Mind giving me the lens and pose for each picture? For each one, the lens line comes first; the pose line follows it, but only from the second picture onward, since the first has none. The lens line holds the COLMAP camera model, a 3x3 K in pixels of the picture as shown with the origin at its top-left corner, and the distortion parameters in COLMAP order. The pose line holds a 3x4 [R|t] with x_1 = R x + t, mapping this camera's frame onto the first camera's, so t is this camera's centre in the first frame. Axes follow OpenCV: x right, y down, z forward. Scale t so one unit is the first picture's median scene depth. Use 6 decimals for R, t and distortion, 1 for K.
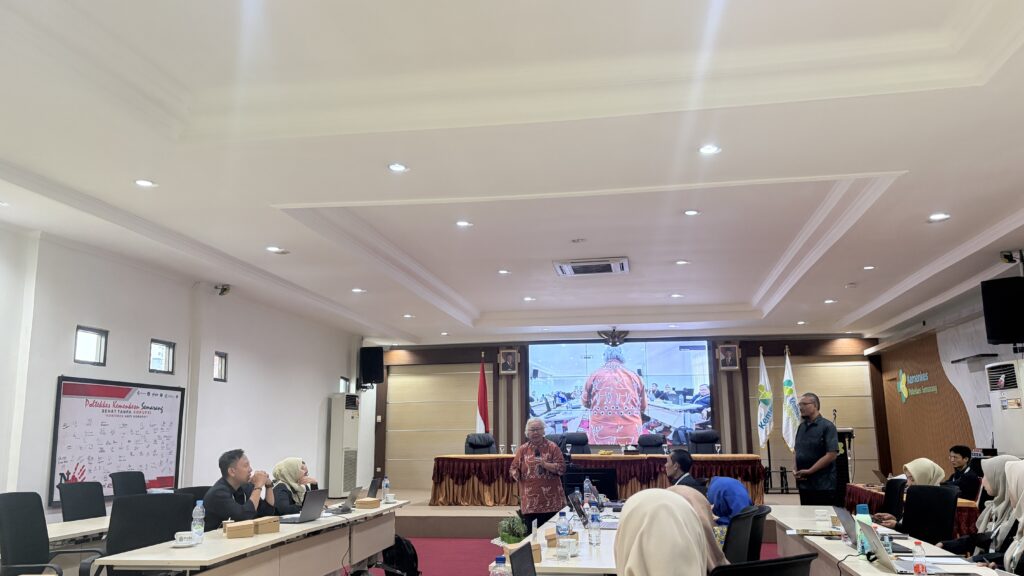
lens RADIAL K [[776.8, 0, 524.6], [0, 776.8, 287.9], [0, 0, 1]] dist [0.028521, -0.027285]
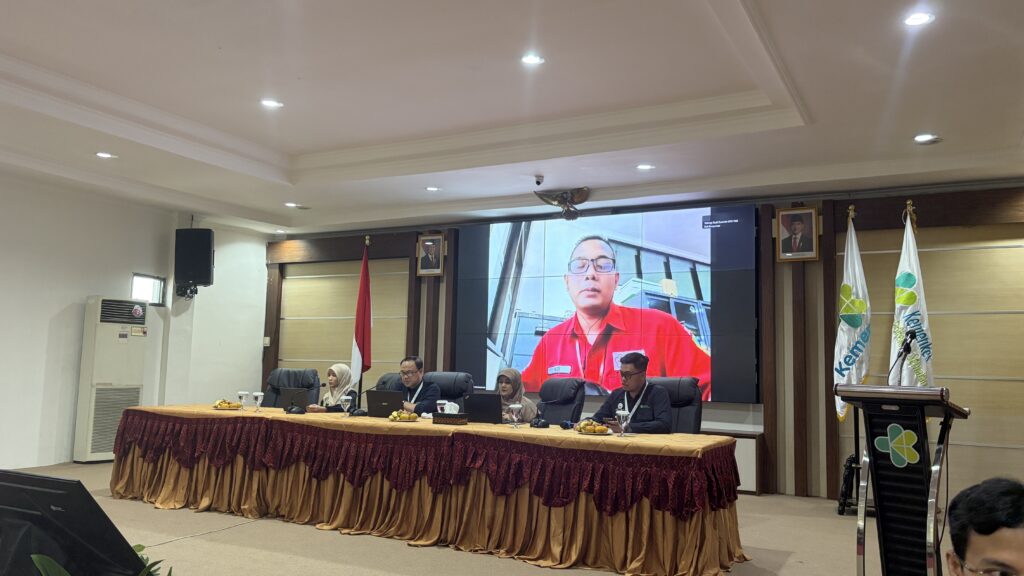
lens RADIAL K [[776.8, 0, 513.8], [0, 776.8, 294.0], [0, 0, 1]] dist [0.028521, -0.027285]
pose [[0.944705, 0.000968, -0.327919, 0.265415], [0.029437, 0.995708, 0.087744, 0.081342], [0.326597, -0.092546, 0.940622, 0.482193]]
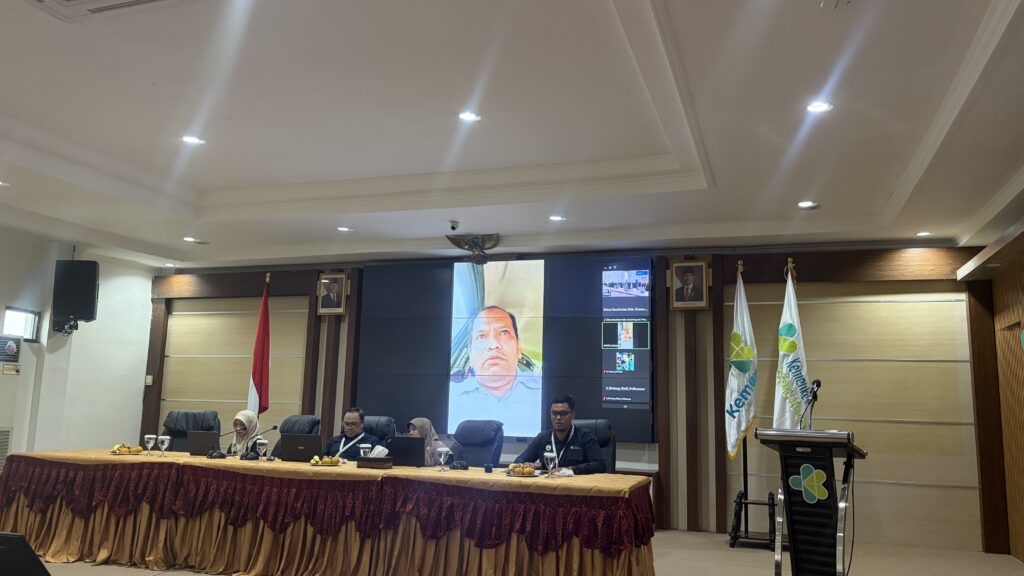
lens RADIAL K [[776.8, 0, 511.3], [0, 776.8, 289.0], [0, 0, 1]] dist [0.028521, -0.027285]
pose [[0.985475, 0.008058, -0.169631, 0.241758], [-0.001781, 0.999309, 0.037123, 0.075397], [0.169813, -0.036281, 0.984808, 0.462569]]
